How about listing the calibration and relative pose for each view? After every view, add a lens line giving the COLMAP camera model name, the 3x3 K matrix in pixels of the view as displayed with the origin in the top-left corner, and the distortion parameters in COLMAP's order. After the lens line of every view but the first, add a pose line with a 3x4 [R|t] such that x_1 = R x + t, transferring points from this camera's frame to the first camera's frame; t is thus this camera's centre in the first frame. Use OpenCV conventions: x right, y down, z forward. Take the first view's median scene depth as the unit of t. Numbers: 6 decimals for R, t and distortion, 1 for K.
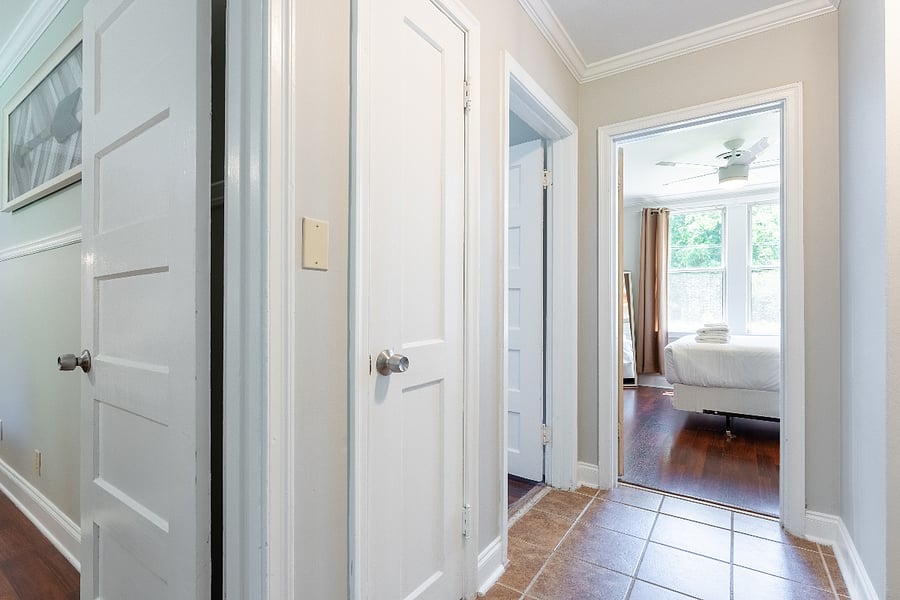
lens RADIAL K [[422.3, 0, 450.0], [0, 422.3, 300.0], [0, 0, 1]] dist [-0.000212, 0.000482]
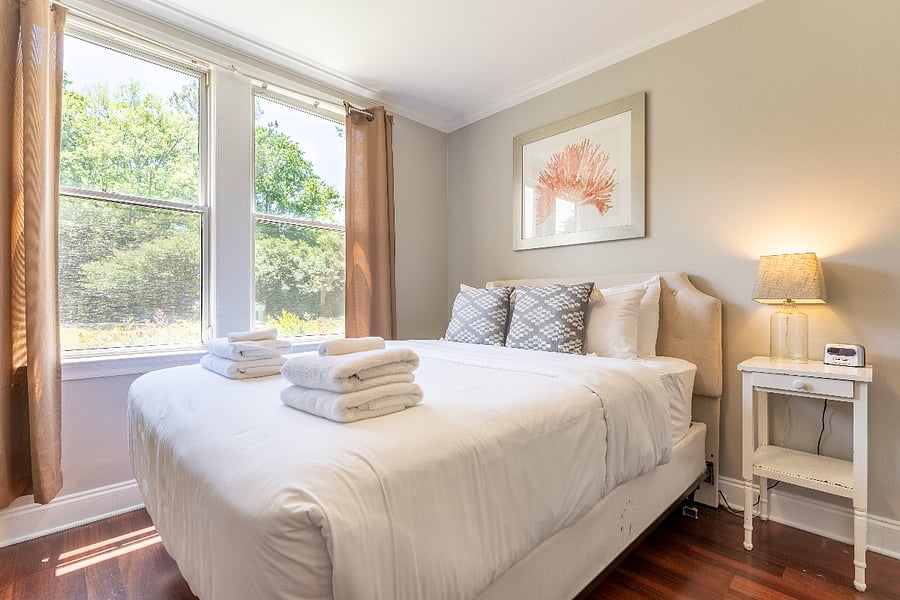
lens RADIAL K [[422.3, 0, 450.0], [0, 422.3, 300.0], [0, 0, 1]] dist [-0.000212, 0.000482]
pose [[0.206406, -0.001157, 0.978466, 0.259199], [-0.014515, 0.999886, 0.004244, 0.019971], [-0.978359, -0.015079, 0.206366, 0.641932]]
